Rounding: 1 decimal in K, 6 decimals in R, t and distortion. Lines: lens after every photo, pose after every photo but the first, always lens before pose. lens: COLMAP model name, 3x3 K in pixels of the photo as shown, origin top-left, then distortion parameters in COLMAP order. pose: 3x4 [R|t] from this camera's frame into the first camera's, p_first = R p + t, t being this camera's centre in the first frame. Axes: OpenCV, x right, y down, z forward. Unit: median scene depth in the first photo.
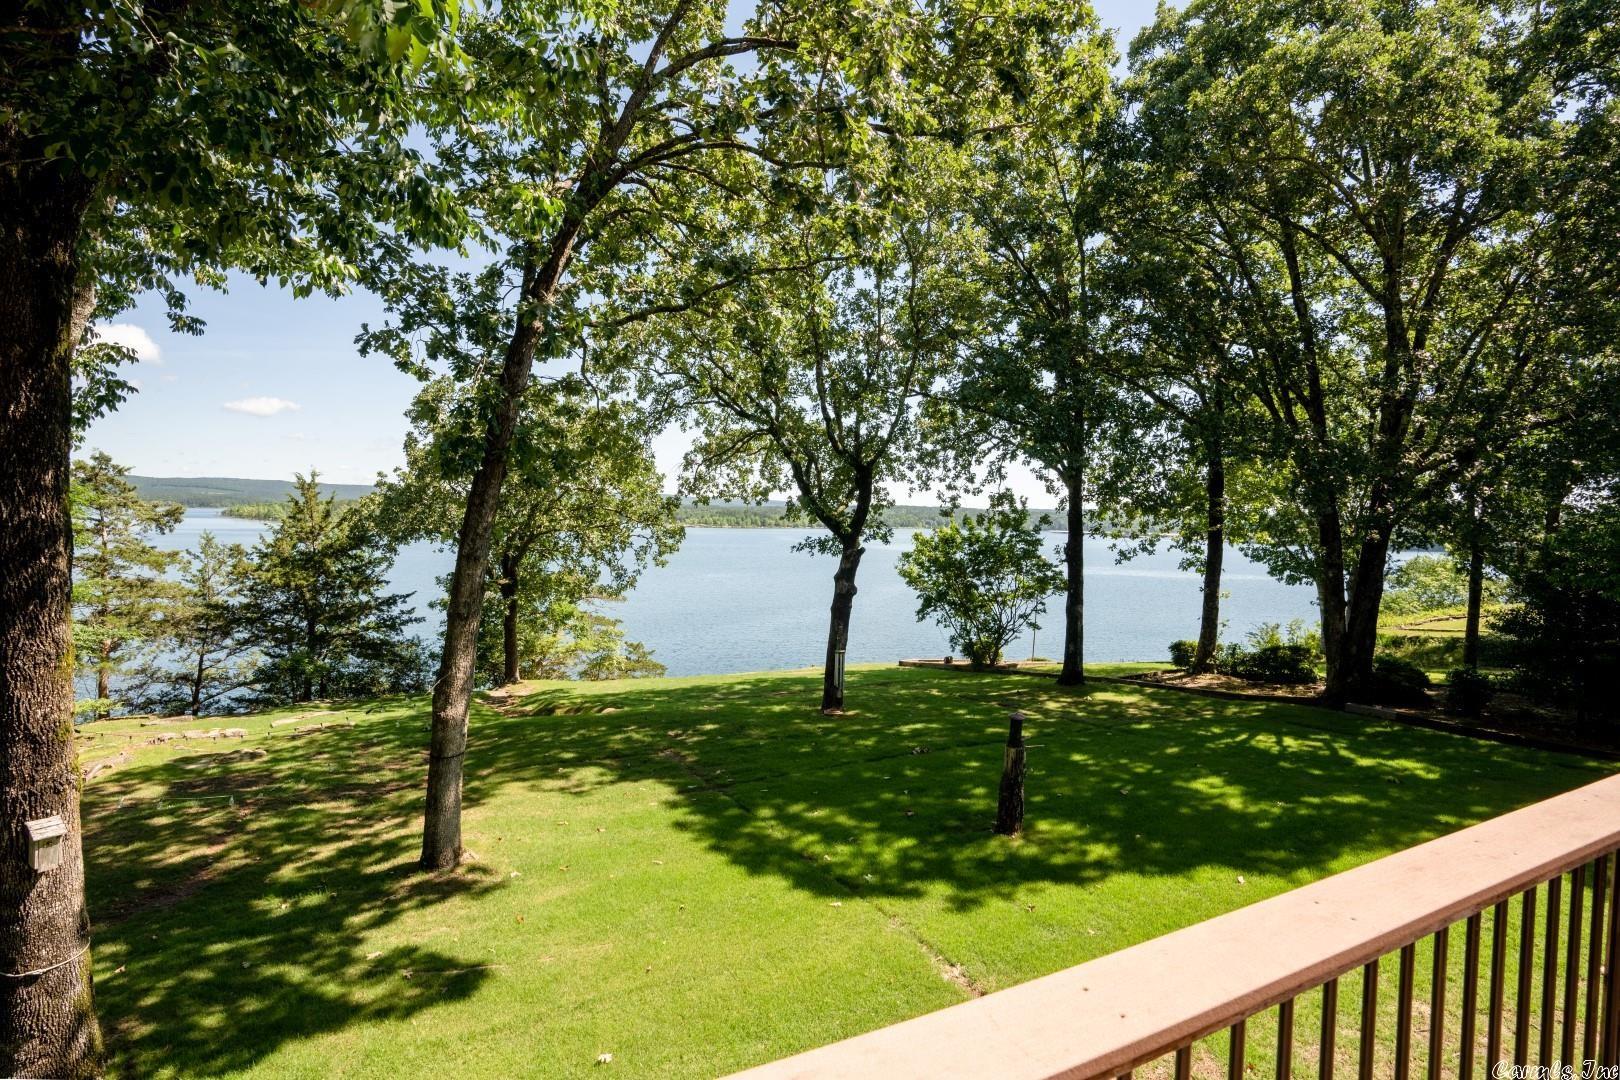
lens RADIAL K [[769.6, 0, 798.3], [0, 769.6, 540.3], [0, 0, 1]] dist [-0.066612, 0.022572]
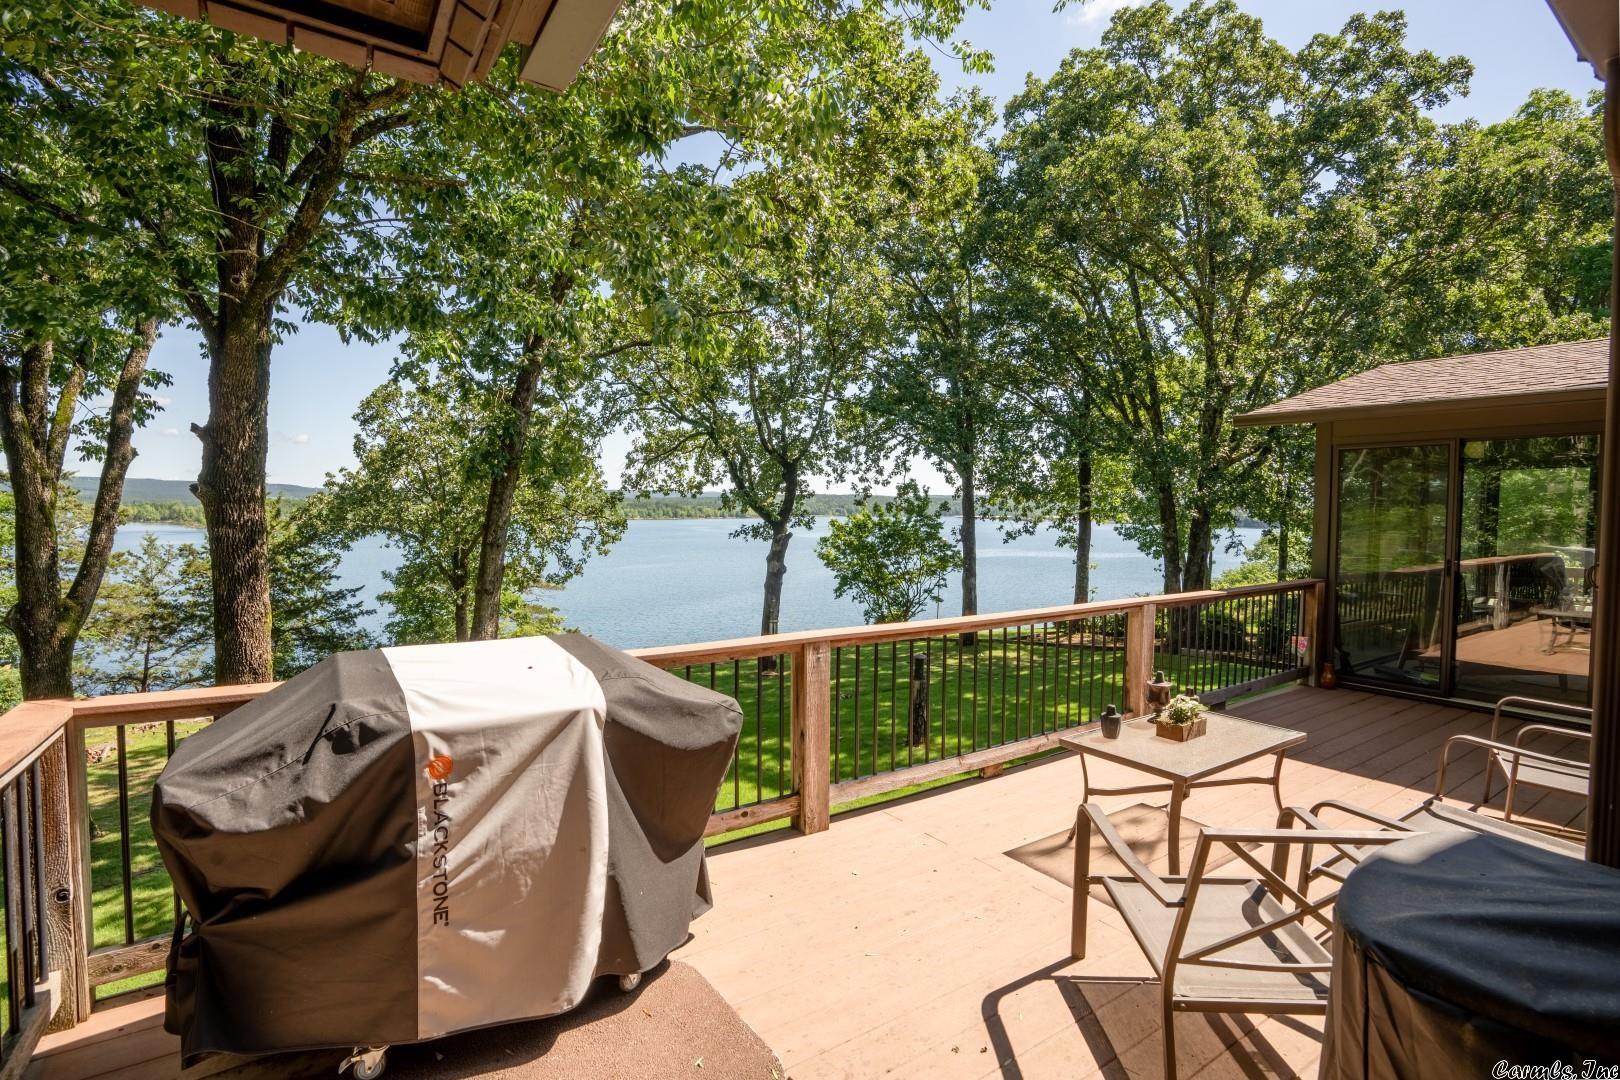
lens RADIAL K [[750.9, 0, 799.5], [0, 750.9, 540.5], [0, 0, 1]] dist [-0.071606, 0.028921]
pose [[0.993328, -0.023444, 0.112914, -0.023555], [0.021757, 0.999633, 0.016153, 0.002269], [-0.113251, -0.013589, 0.993473, -0.102675]]
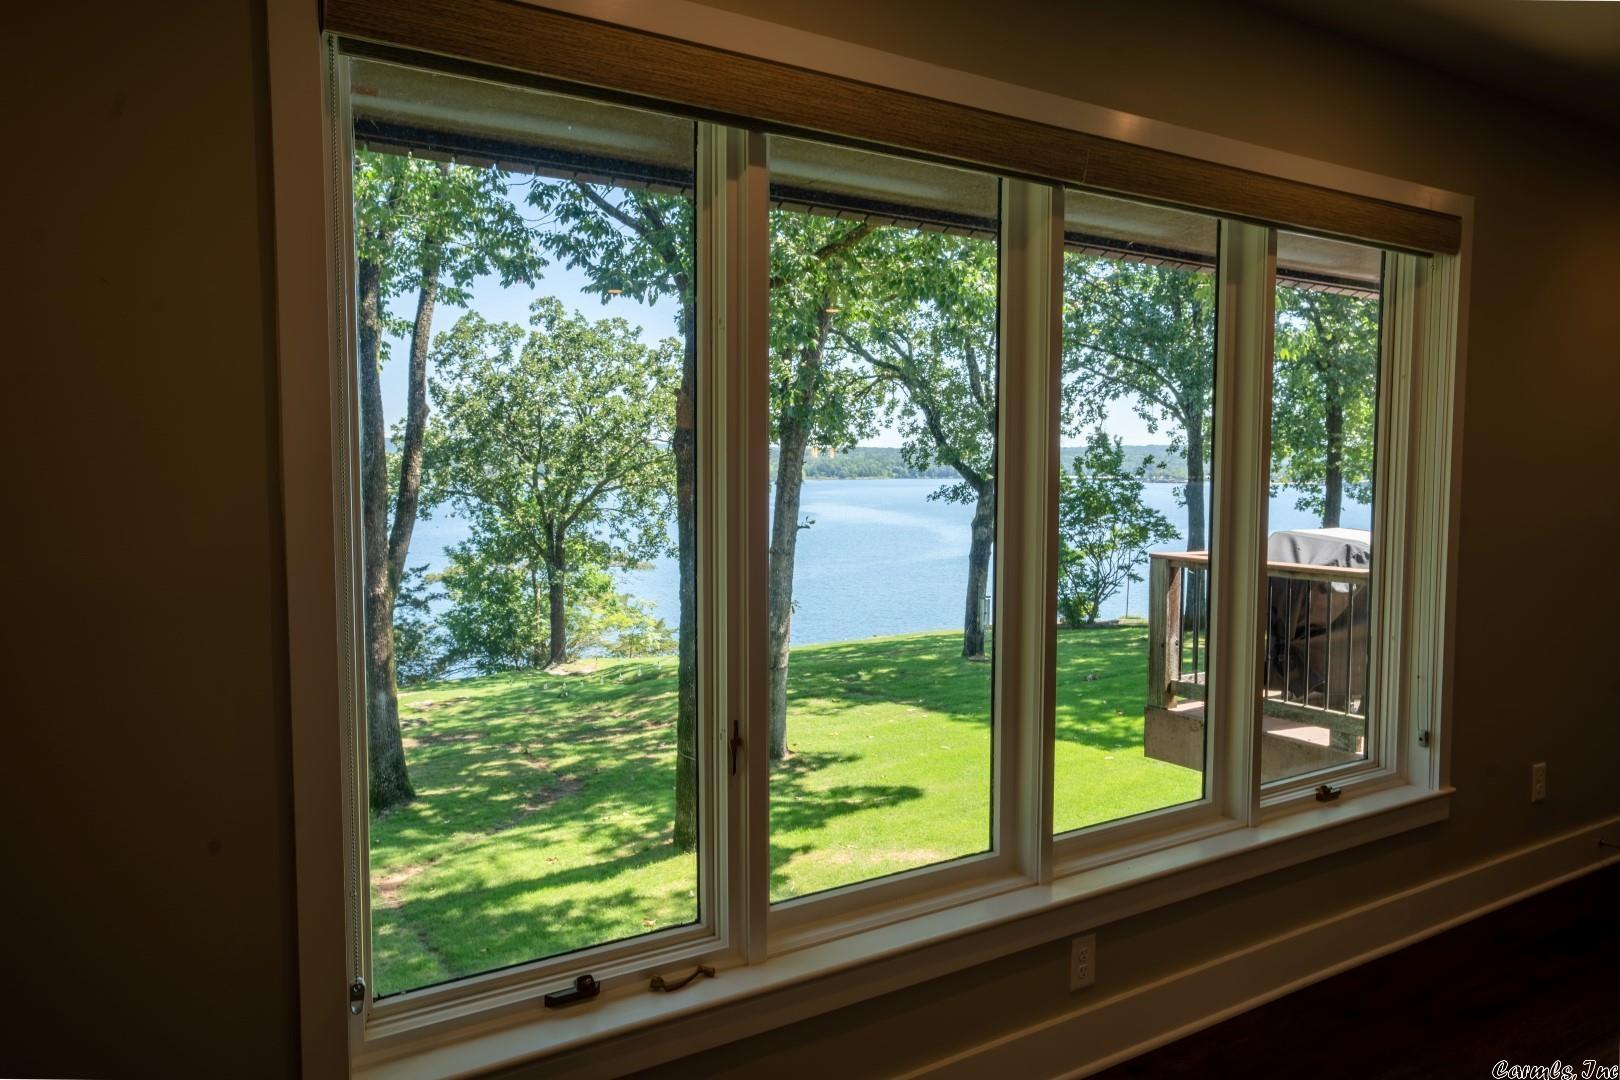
lens RADIAL K [[1050.7, 0, 810.0], [0, 1050.7, 540.0], [0, 0, 1]] dist [-0.002567, -0.000295]
pose [[0.996540, -0.031492, 0.076918, -0.199154], [0.028340, 0.998727, 0.041740, 0.003649], [-0.078134, -0.039416, 0.996163, -0.254319]]
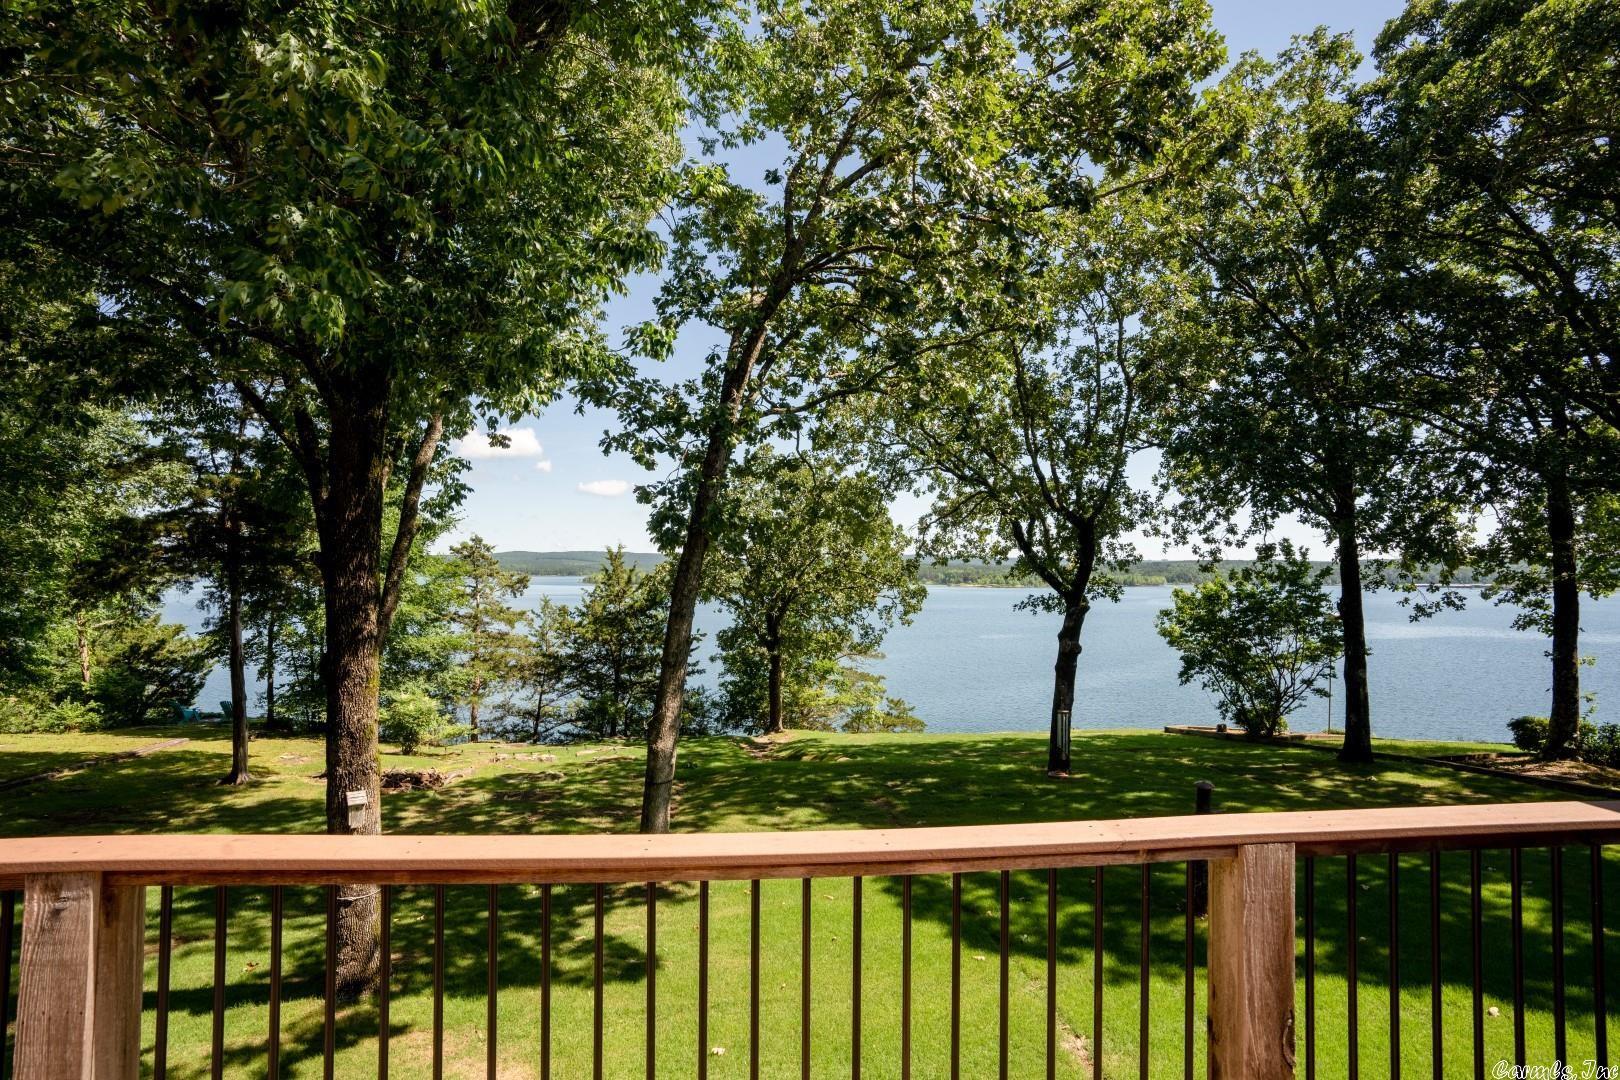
lens RADIAL K [[750.9, 0, 799.5], [0, 750.9, 540.5], [0, 0, 1]] dist [-0.071606, 0.028921]
pose [[0.931692, -0.036017, -0.361459, 0.064690], [0.007091, 0.996686, -0.081036, 0.000879], [0.363180, 0.072937, 0.928860, -0.013272]]
